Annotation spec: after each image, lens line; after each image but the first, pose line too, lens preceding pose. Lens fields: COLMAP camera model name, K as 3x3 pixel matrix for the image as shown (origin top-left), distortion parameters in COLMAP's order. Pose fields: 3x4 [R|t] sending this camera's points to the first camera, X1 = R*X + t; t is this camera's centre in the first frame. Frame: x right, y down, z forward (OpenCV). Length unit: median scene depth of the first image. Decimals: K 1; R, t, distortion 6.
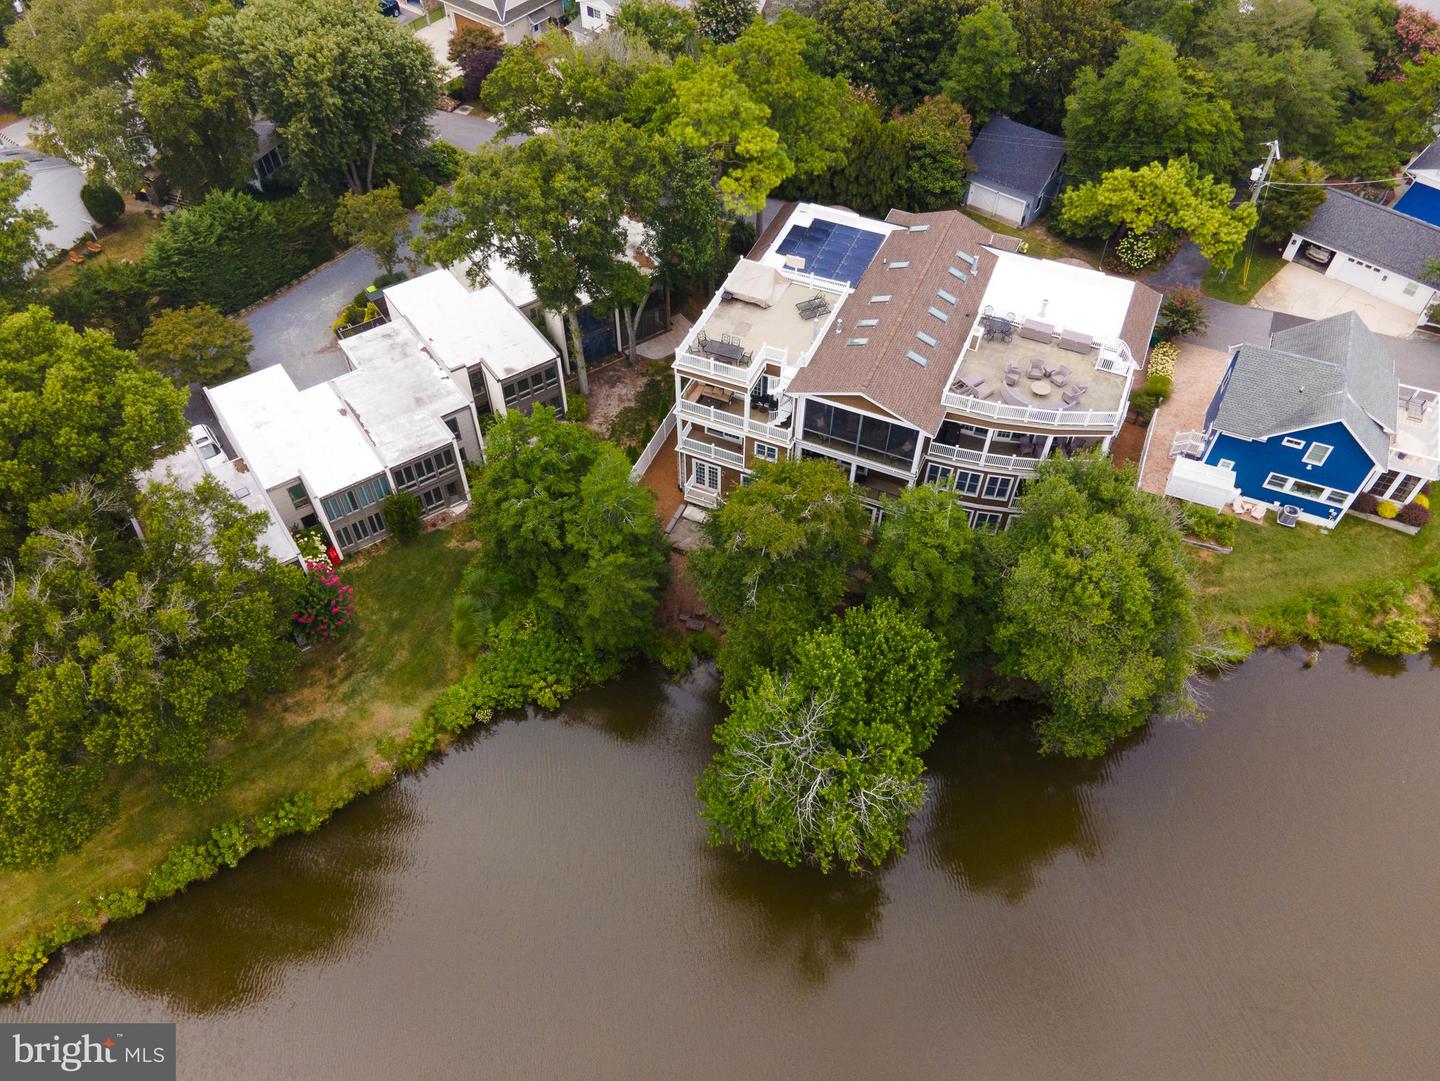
lens RADIAL K [[1041.0, 0, 720.0], [0, 1041.0, 540.5], [0, 0, 1]] dist [0.039073, -0.001283]
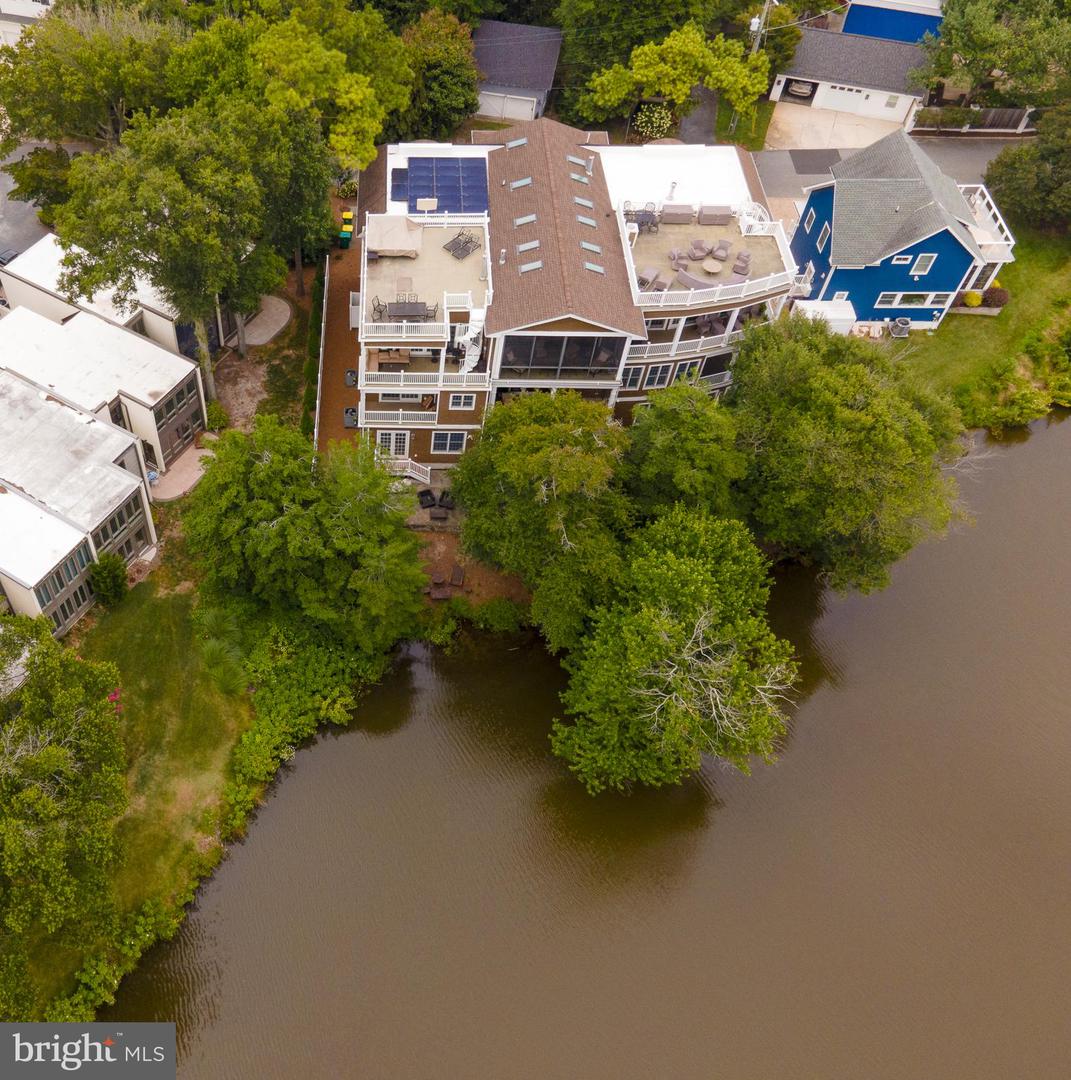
lens RADIAL K [[1054.4, 0, 535.2], [0, 1054.4, 516.7], [0, 0, 1]] dist [0.035724, 0.013110]
pose [[0.932138, -0.299284, 0.203831, -0.112524], [0.291935, 0.954162, 0.065949, -0.024616], [-0.214226, -0.001968, 0.976782, 0.019843]]
